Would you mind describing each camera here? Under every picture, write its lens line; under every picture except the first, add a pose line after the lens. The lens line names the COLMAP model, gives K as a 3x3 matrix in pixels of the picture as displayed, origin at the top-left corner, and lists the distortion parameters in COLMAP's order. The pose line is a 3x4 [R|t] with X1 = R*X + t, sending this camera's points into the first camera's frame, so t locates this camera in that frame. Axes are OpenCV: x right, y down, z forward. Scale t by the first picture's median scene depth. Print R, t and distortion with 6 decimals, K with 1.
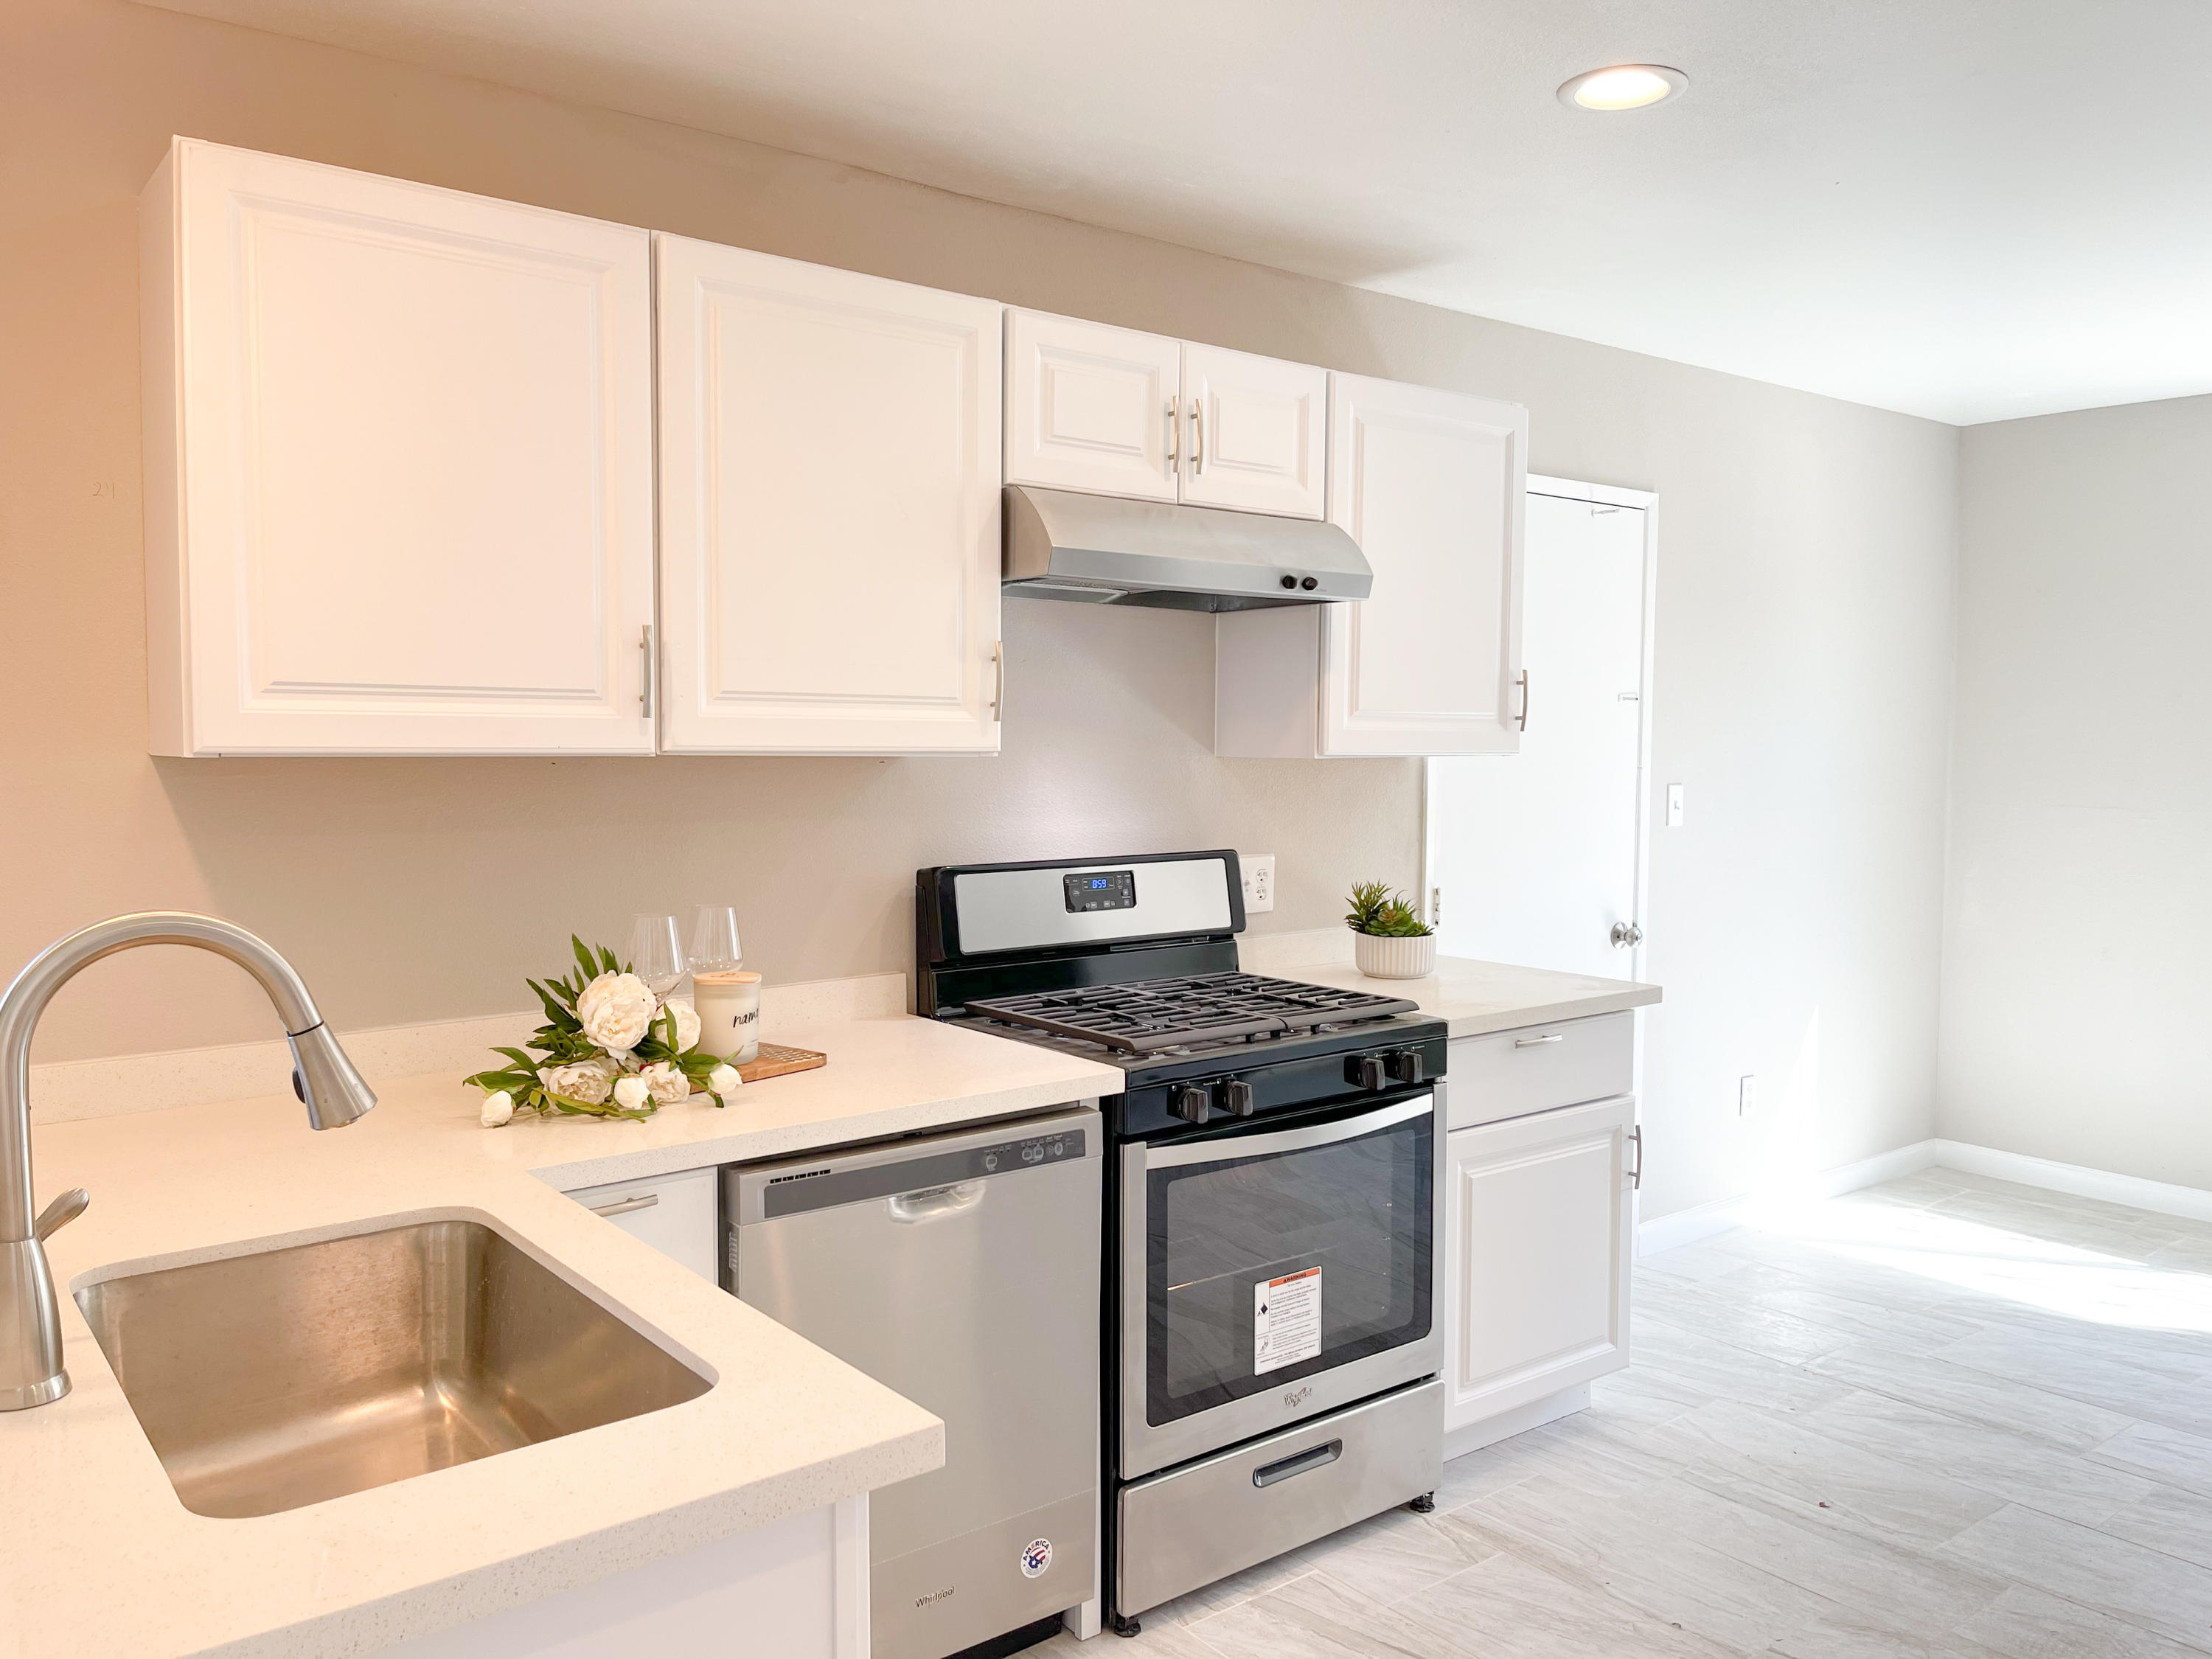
lens RADIAL K [[1684.7, 0, 1109.7], [0, 1684.7, 842.3], [0, 0, 1]] dist [0.075655, -0.120342]
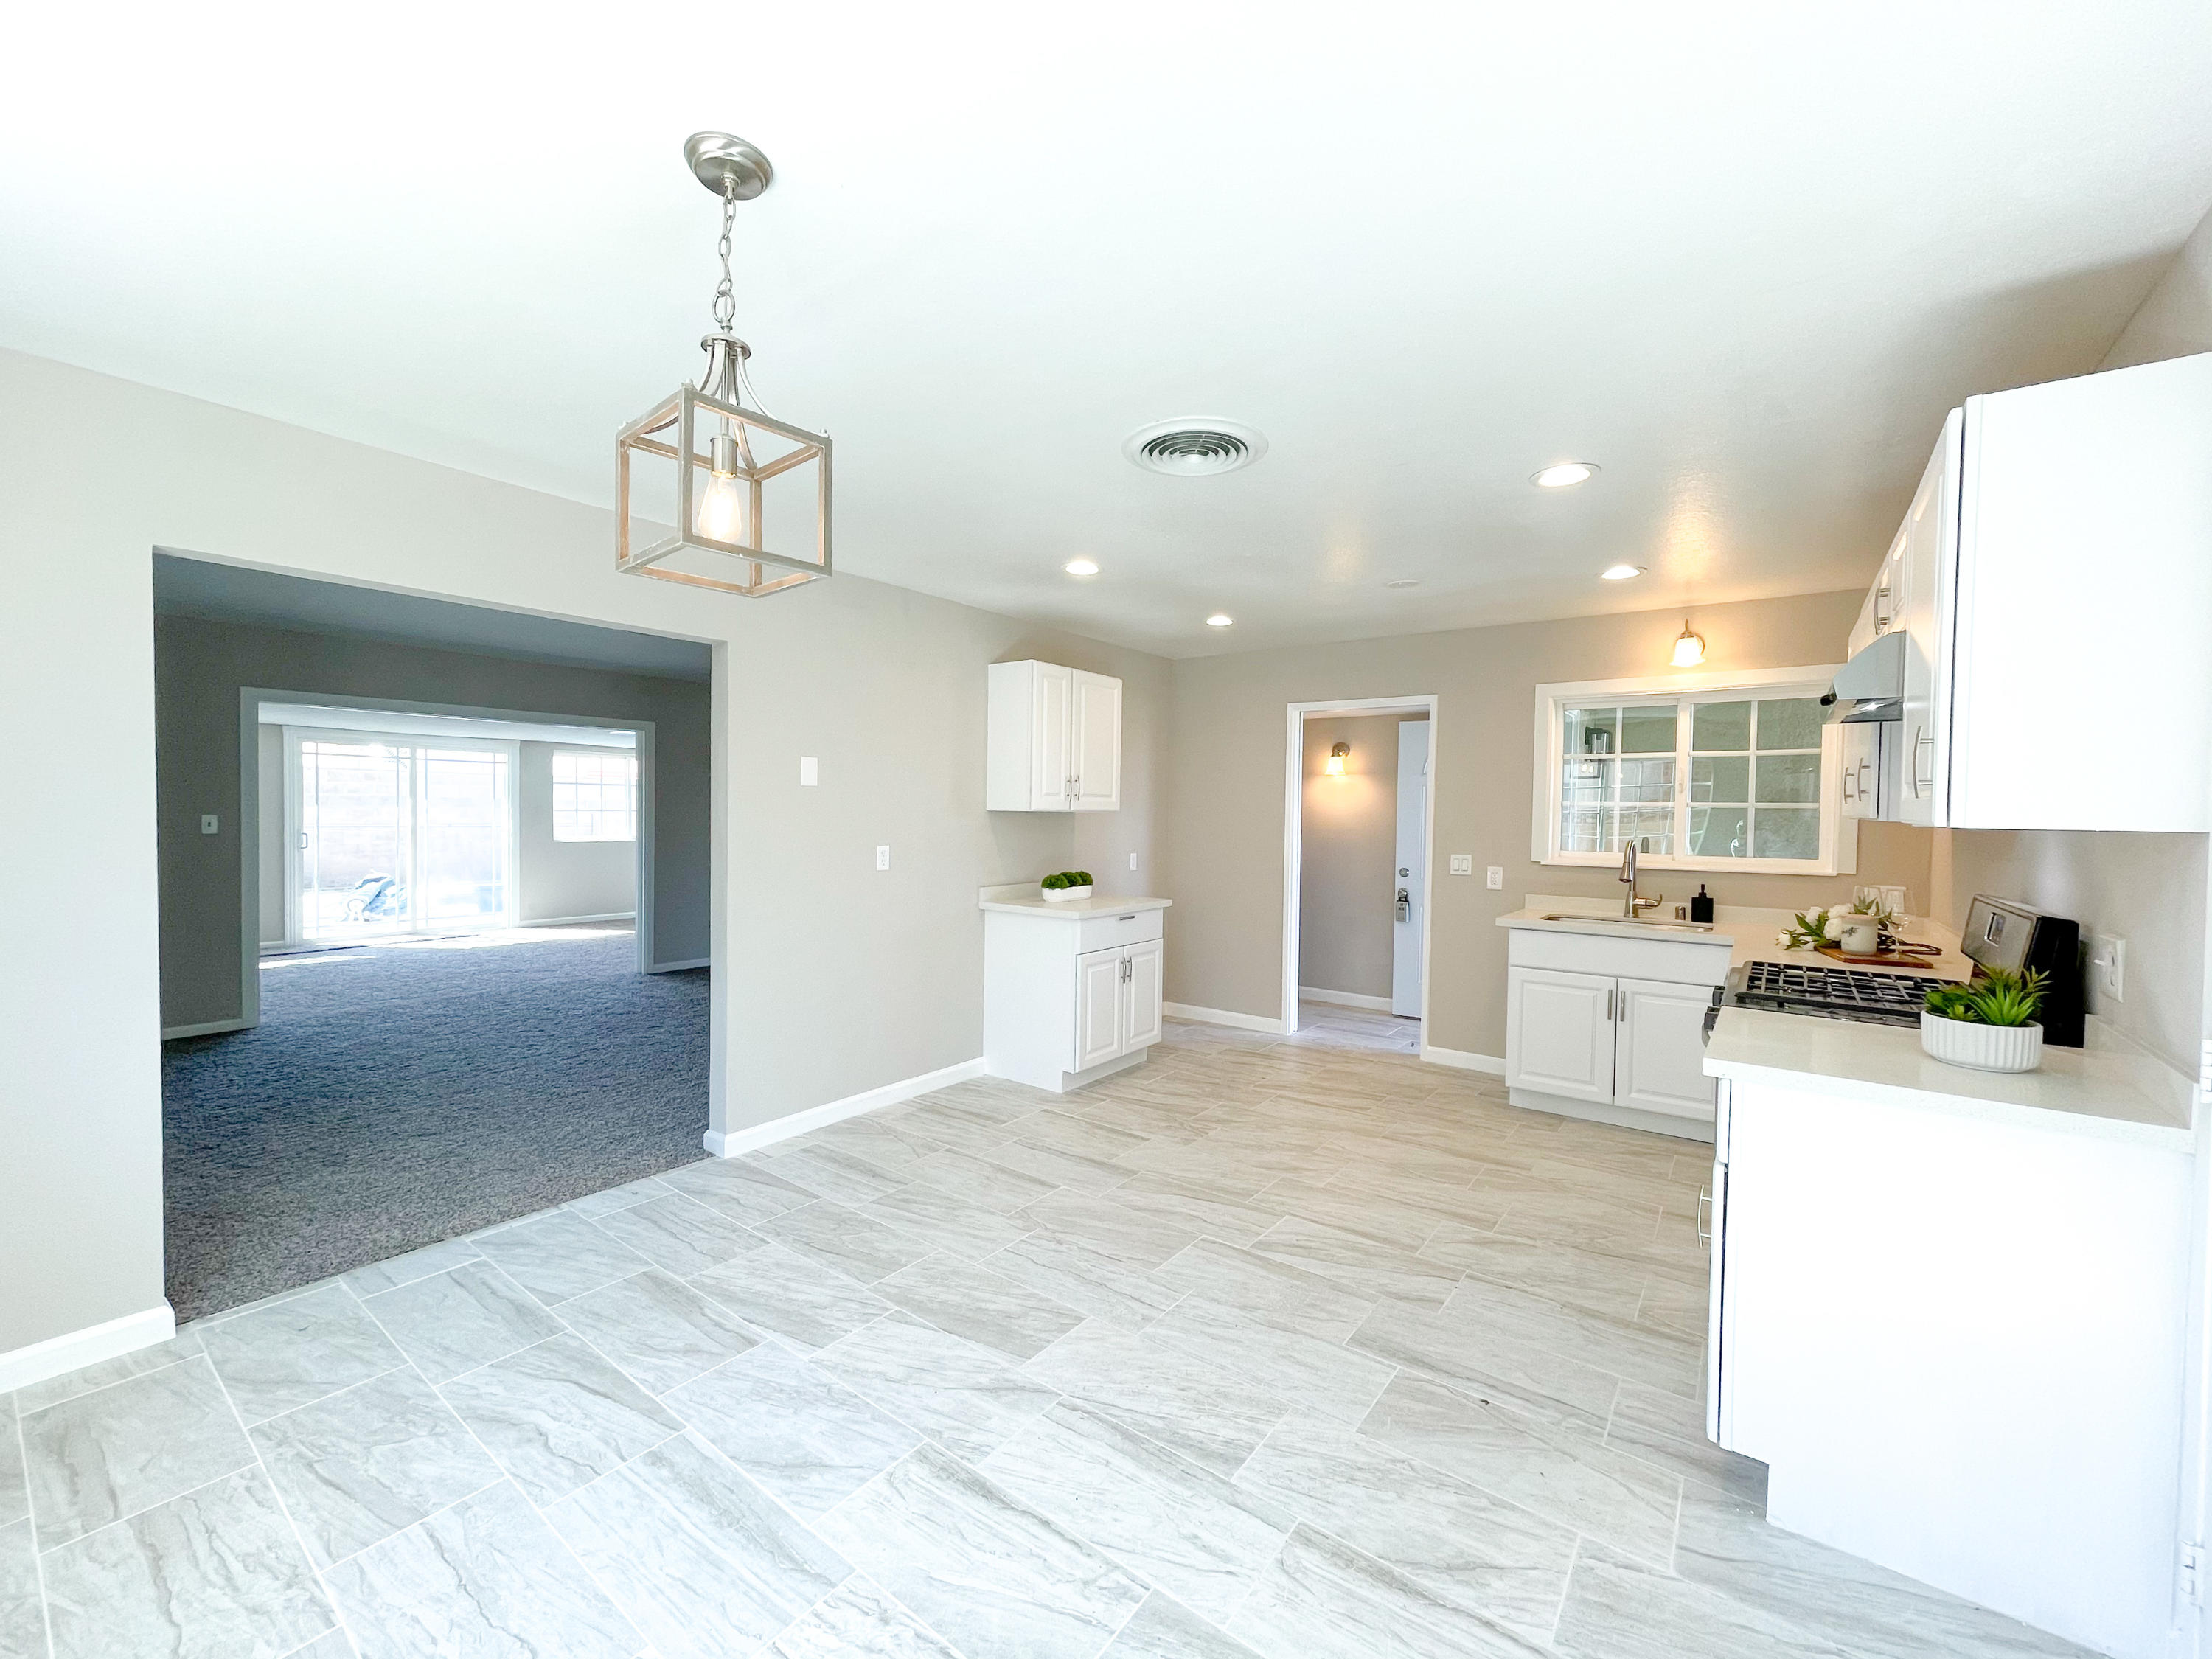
lens RADIAL K [[900.1, 0, 1096.0], [0, 900.1, 831.9], [0, 0, 1]] dist [-0.017310, -0.000070]
pose [[-0.967059, -0.008301, -0.254415, 0.841660], [-0.032056, 0.995483, 0.089370, -0.085340], [0.252524, 0.094581, -0.962957, 1.469755]]
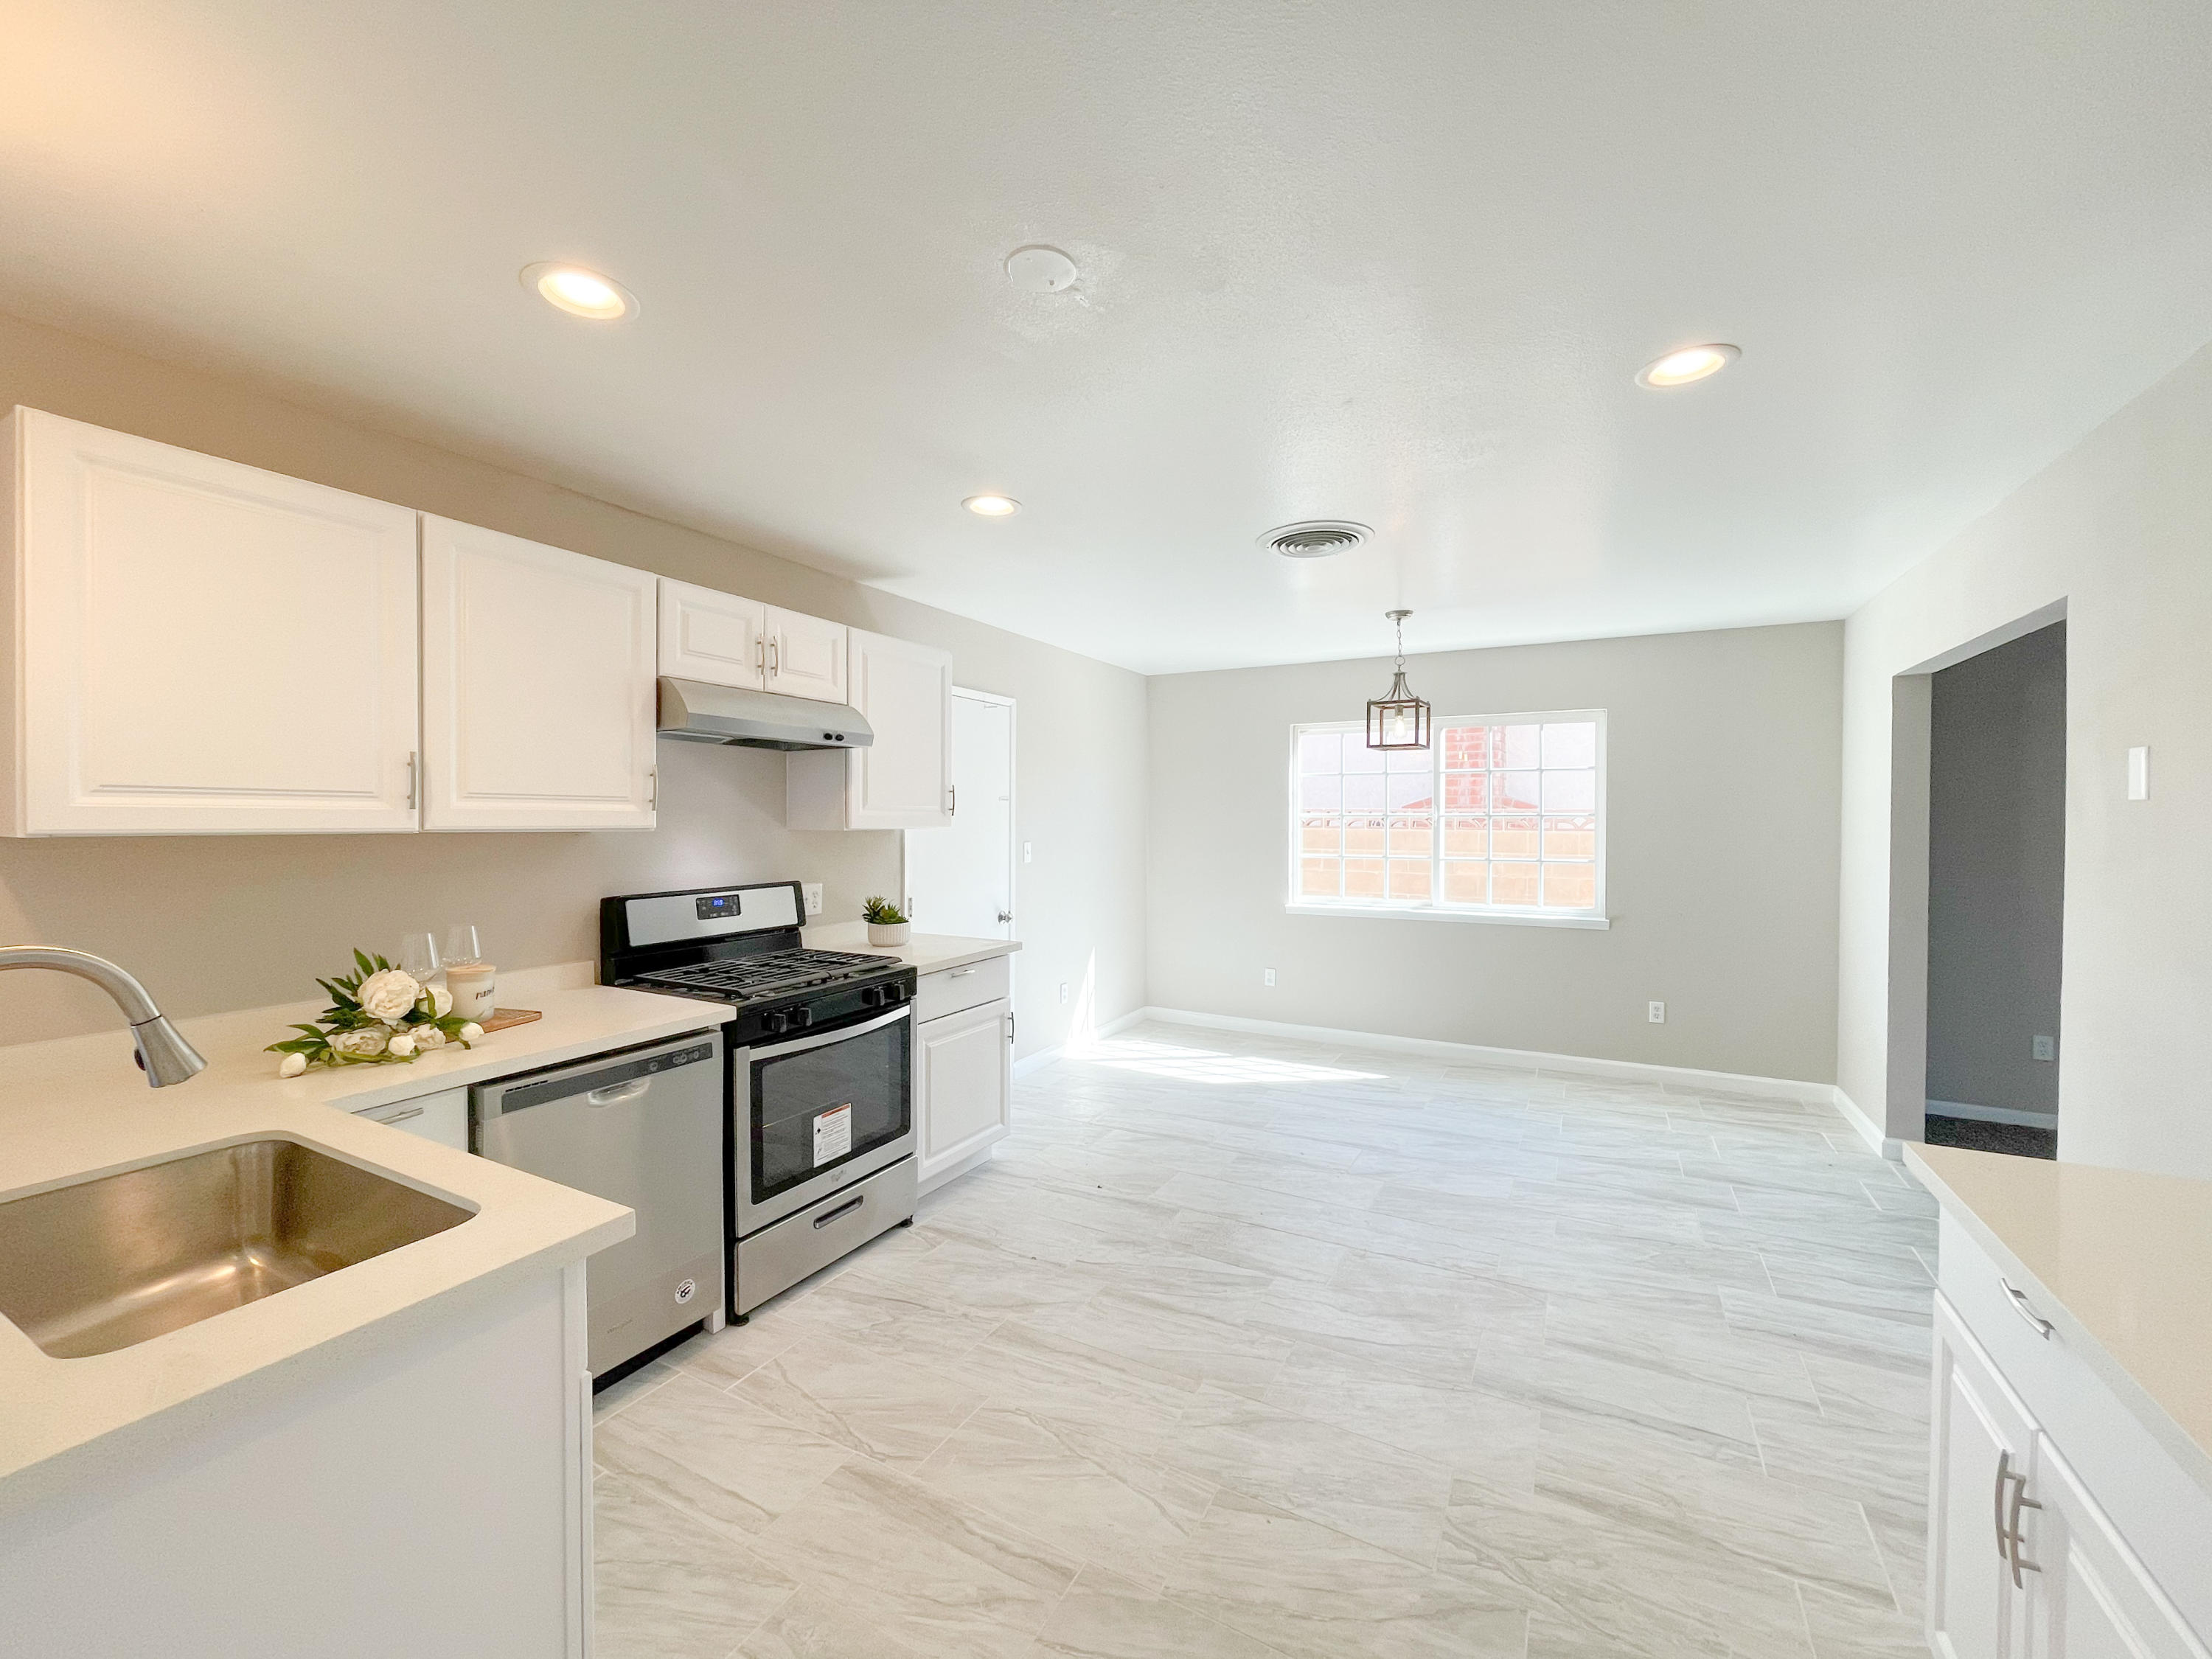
lens RADIAL K [[895.4, 0, 1106.0], [0, 895.4, 829.5], [0, 0, 1]] dist [0.000095, 0.000037]
pose [[0.917951, -0.006676, 0.396637, -0.006558], [0.026051, 0.998715, -0.043481, -0.000423], [-0.395837, 0.050247, 0.916945, -0.031219]]
